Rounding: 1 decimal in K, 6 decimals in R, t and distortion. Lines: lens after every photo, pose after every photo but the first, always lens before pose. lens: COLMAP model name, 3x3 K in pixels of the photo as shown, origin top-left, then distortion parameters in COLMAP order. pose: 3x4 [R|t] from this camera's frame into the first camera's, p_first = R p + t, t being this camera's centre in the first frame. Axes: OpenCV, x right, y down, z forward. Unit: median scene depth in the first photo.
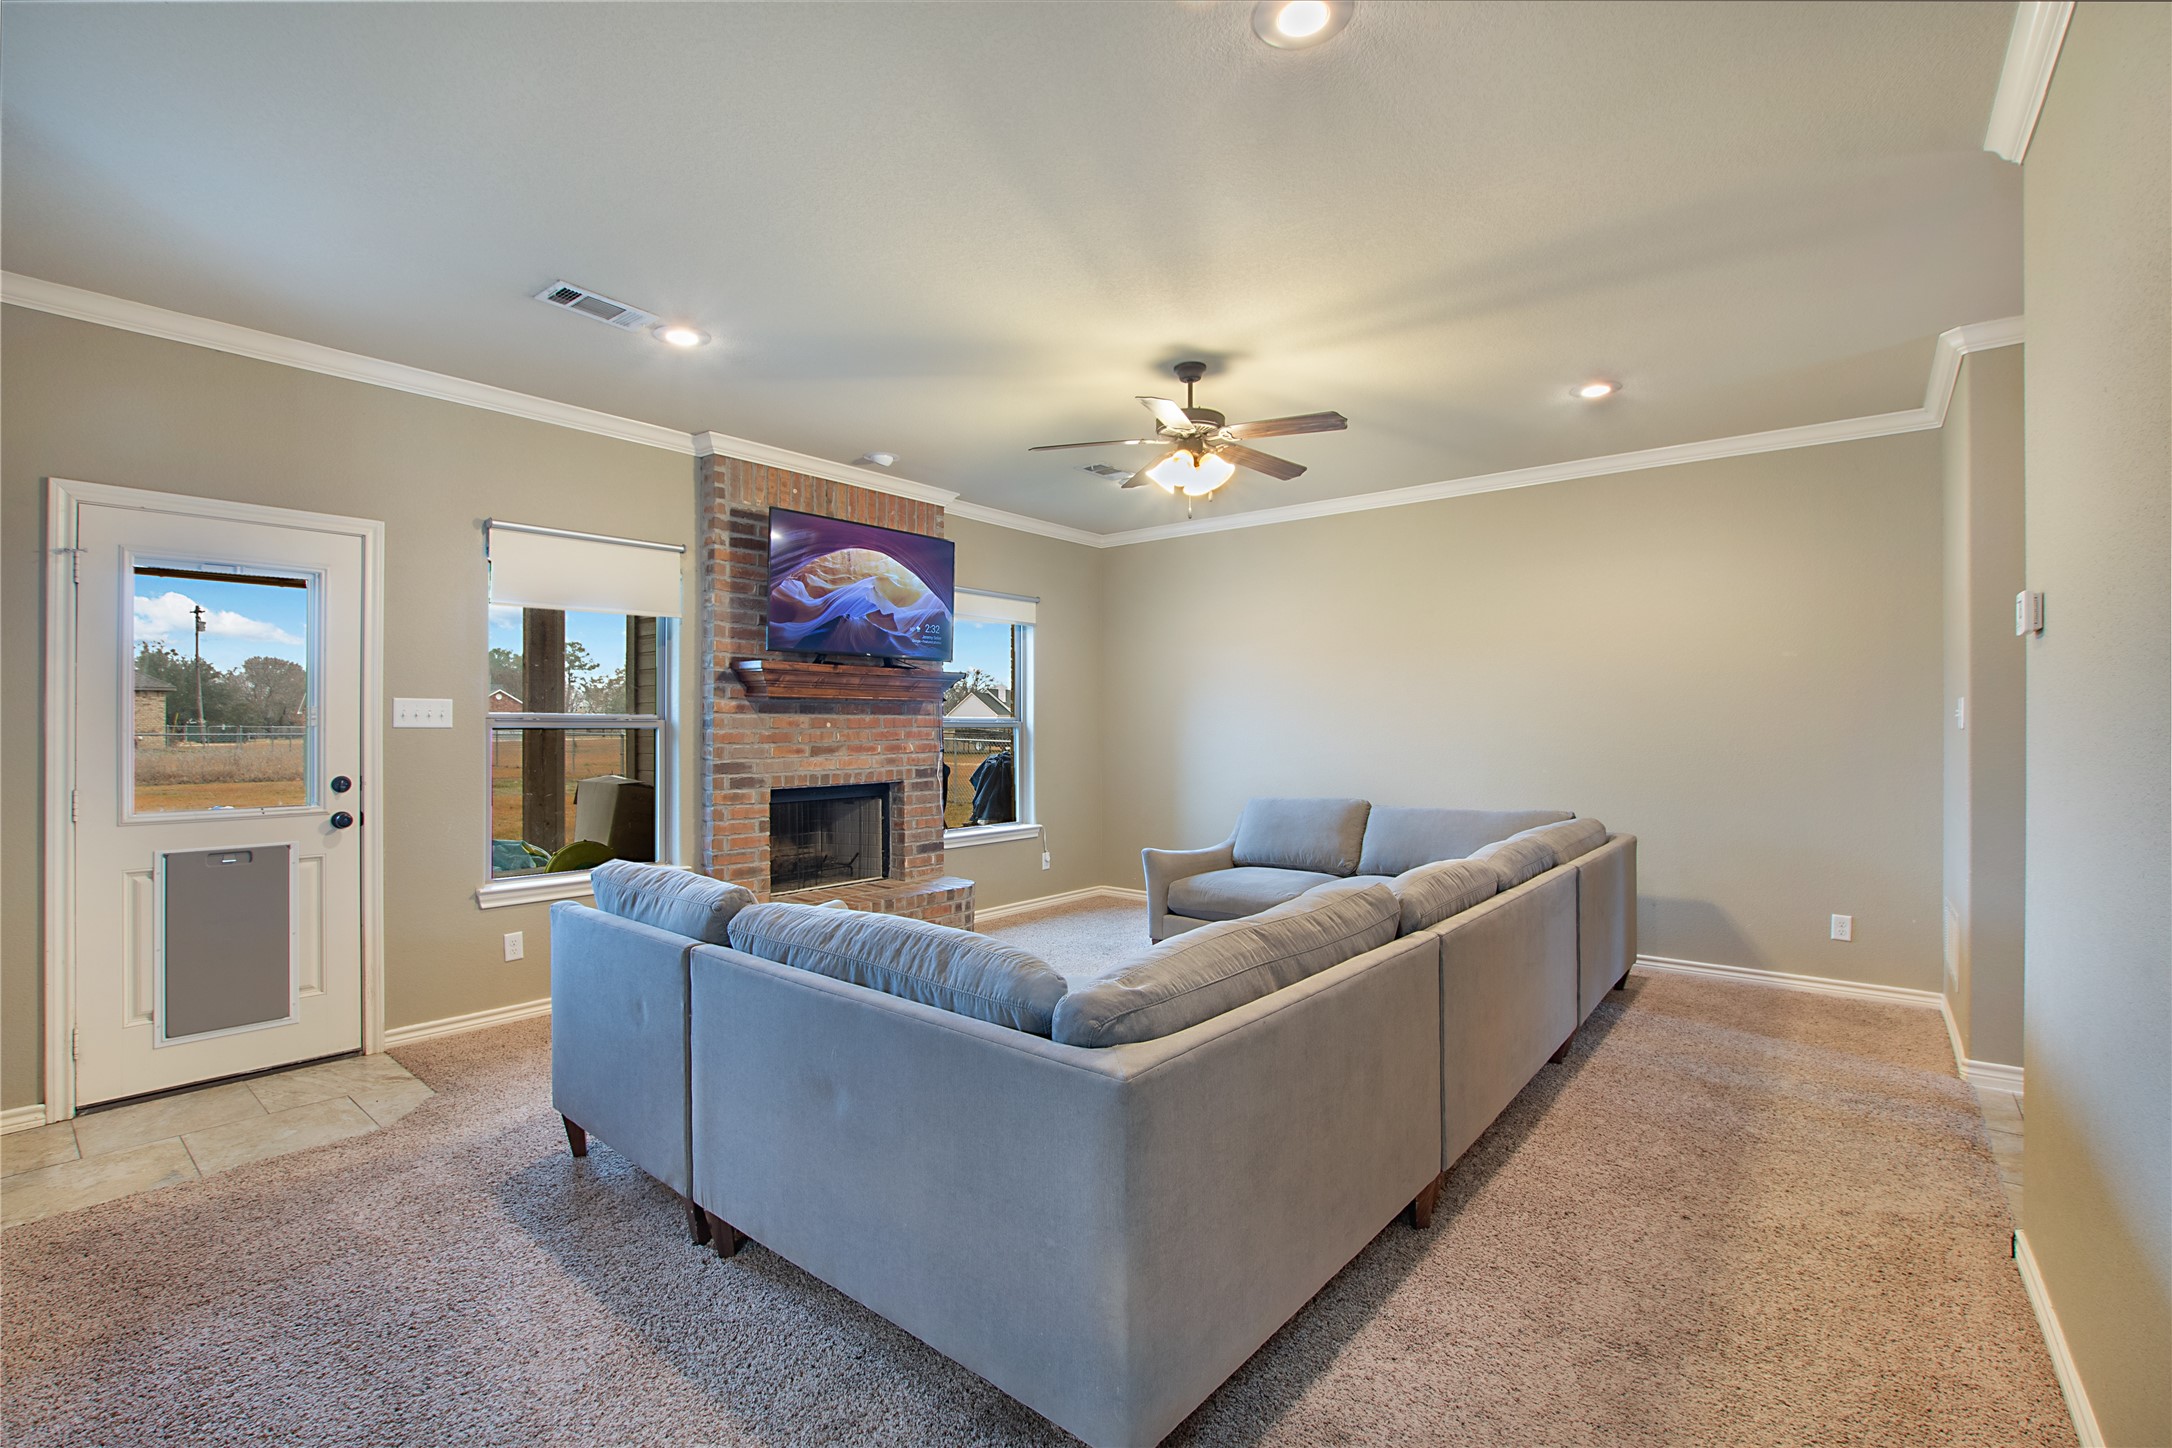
lens RADIAL K [[945.2, 0, 1083.9], [0, 945.2, 724.1], [0, 0, 1]] dist [-0.027810, 0.003293]
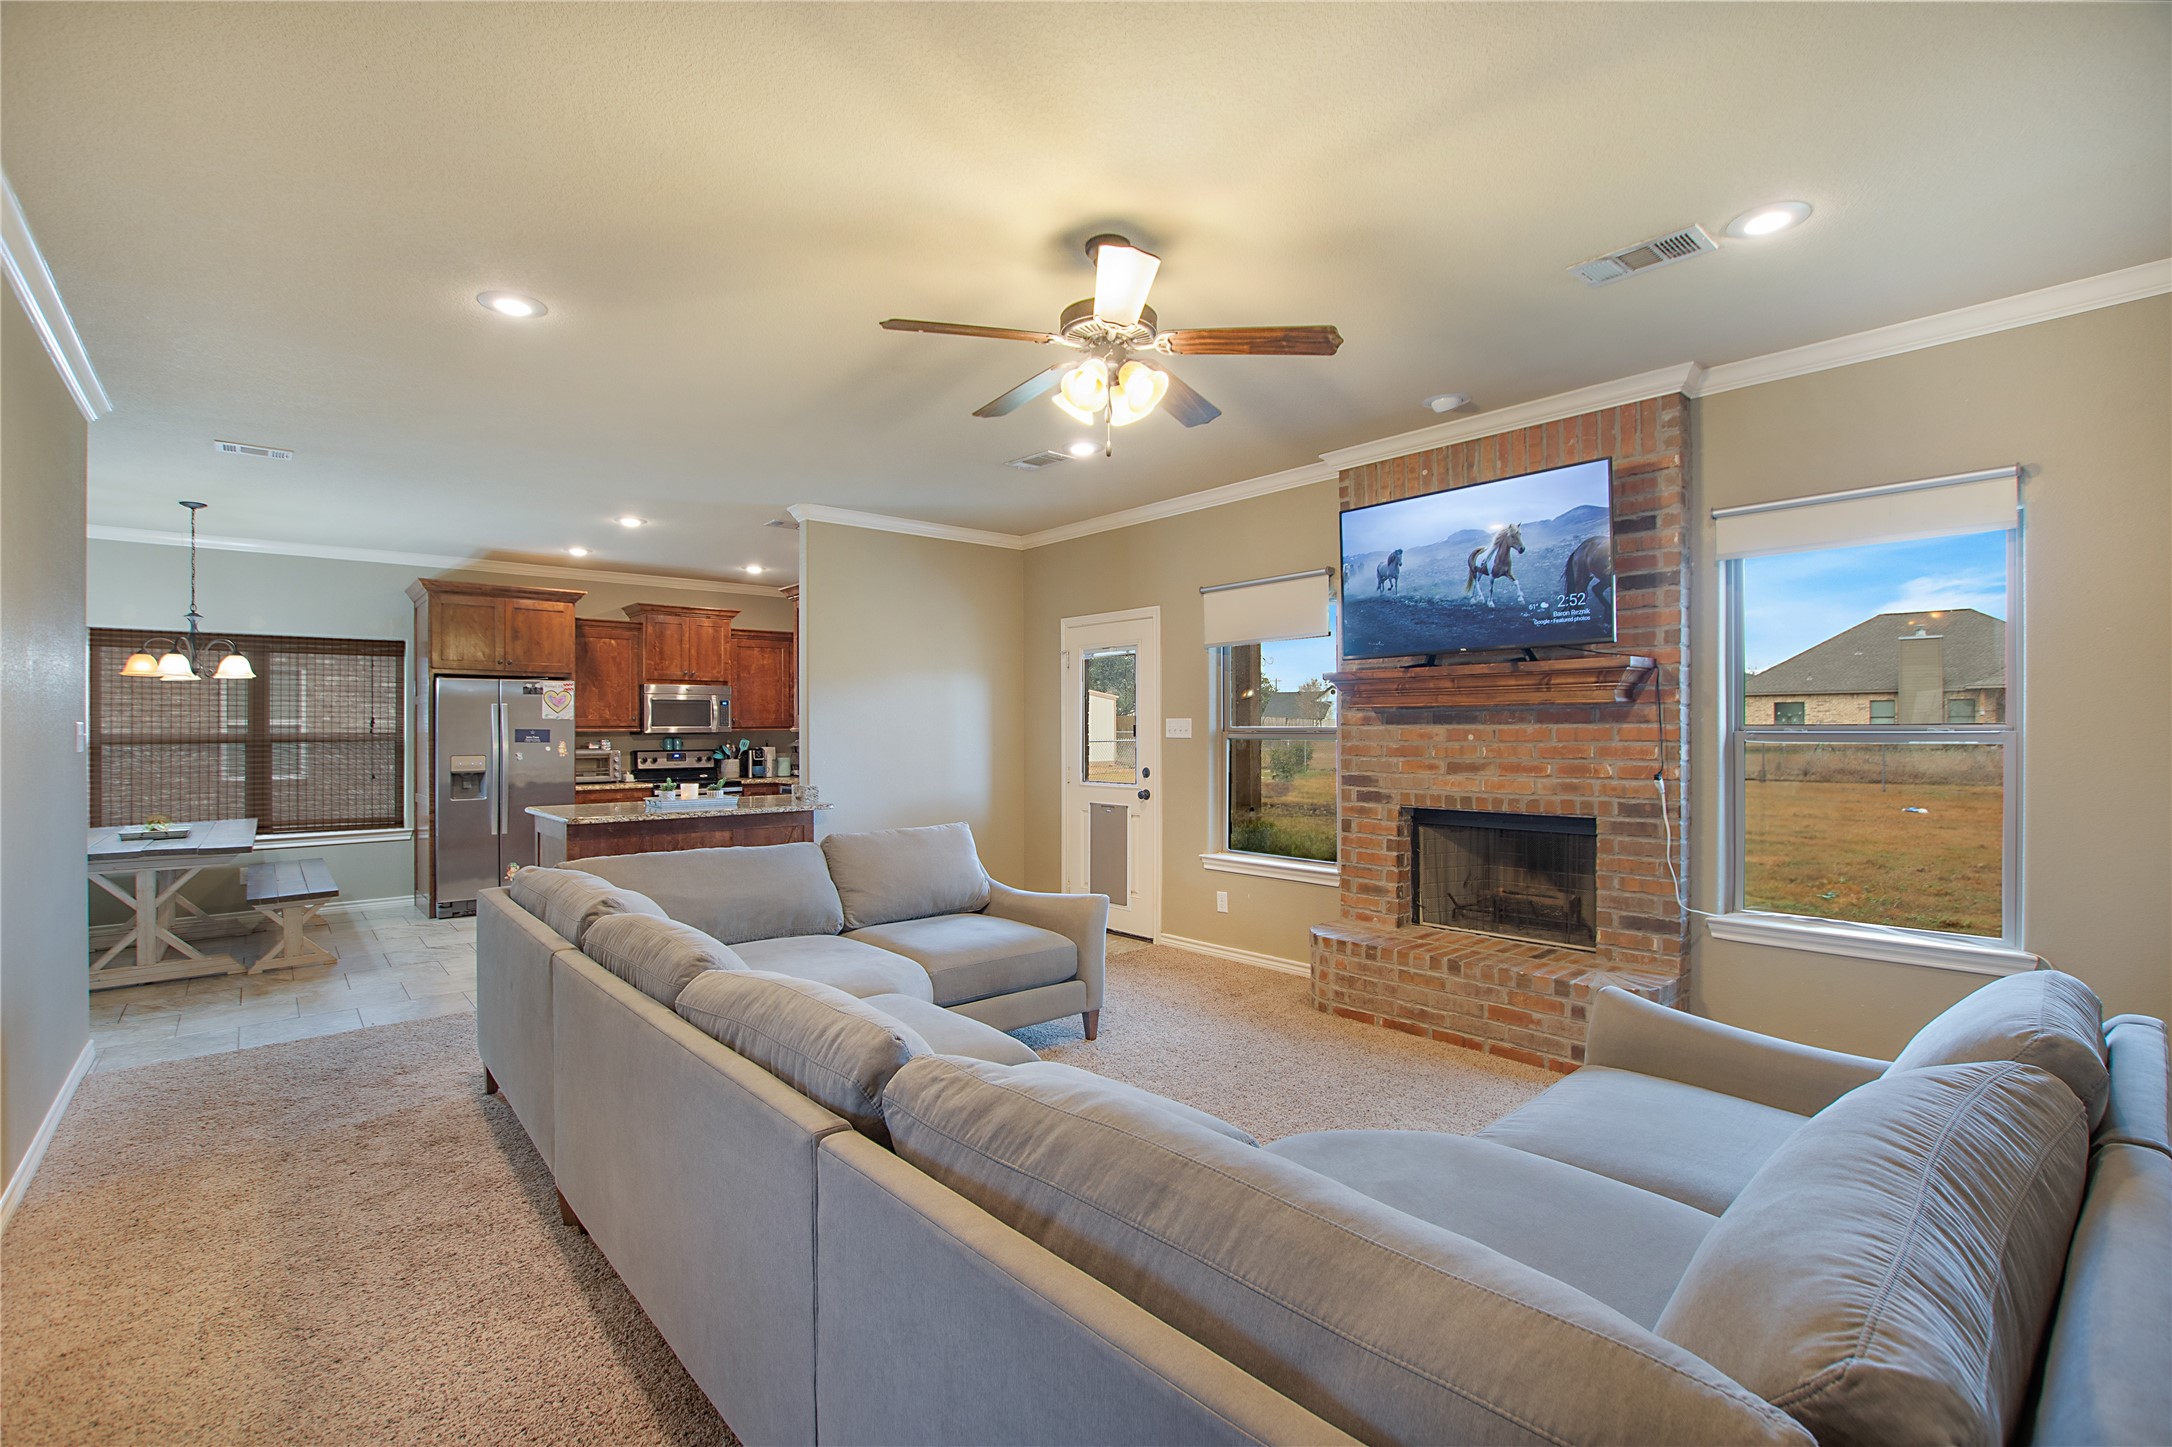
lens RADIAL K [[945.2, 0, 1073.9], [0, 945.2, 725.6], [0, 0, 1]] dist [-0.027810, 0.003293]
pose [[-0.147316, 0.000089, -0.989090, 0.854625], [0.009415, 0.999955, -0.001313, -0.016481], [0.989045, -0.009506, -0.147310, 1.115003]]
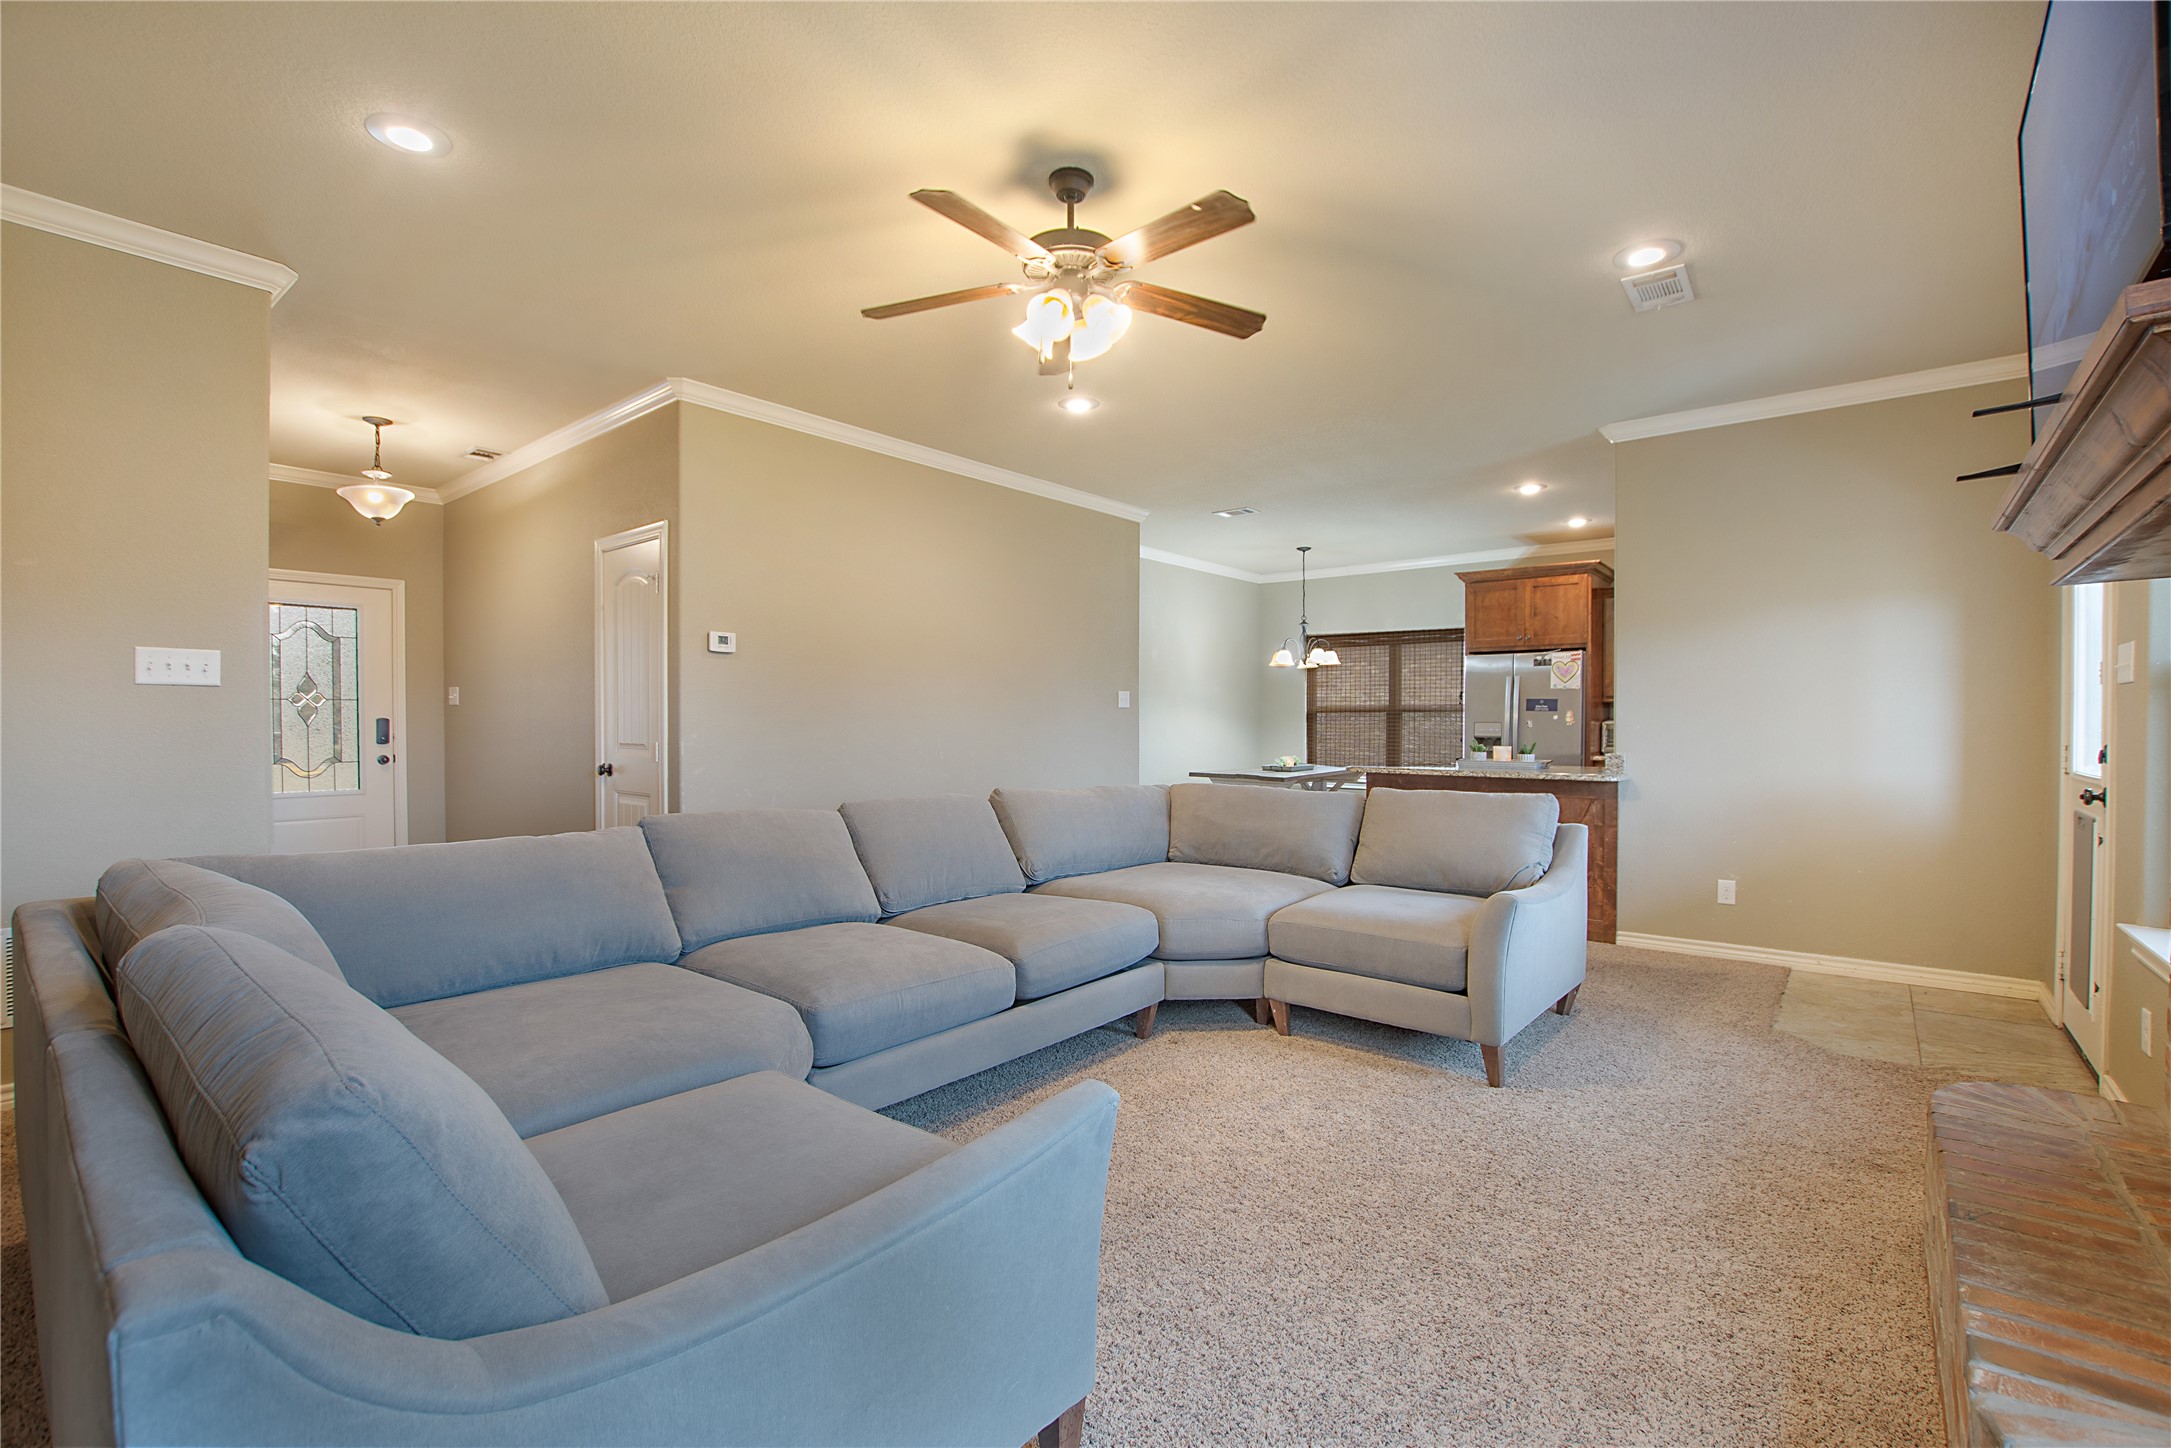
lens RADIAL K [[944.8, 0, 1101.1], [0, 944.8, 737.2], [0, 0, 1]] dist [-0.027810, 0.003293]
pose [[-0.999792, -0.002706, -0.020236, 0.098143], [-0.002887, 0.999956, 0.008904, 0.047604], [0.020211, 0.008961, -0.999756, 1.776408]]
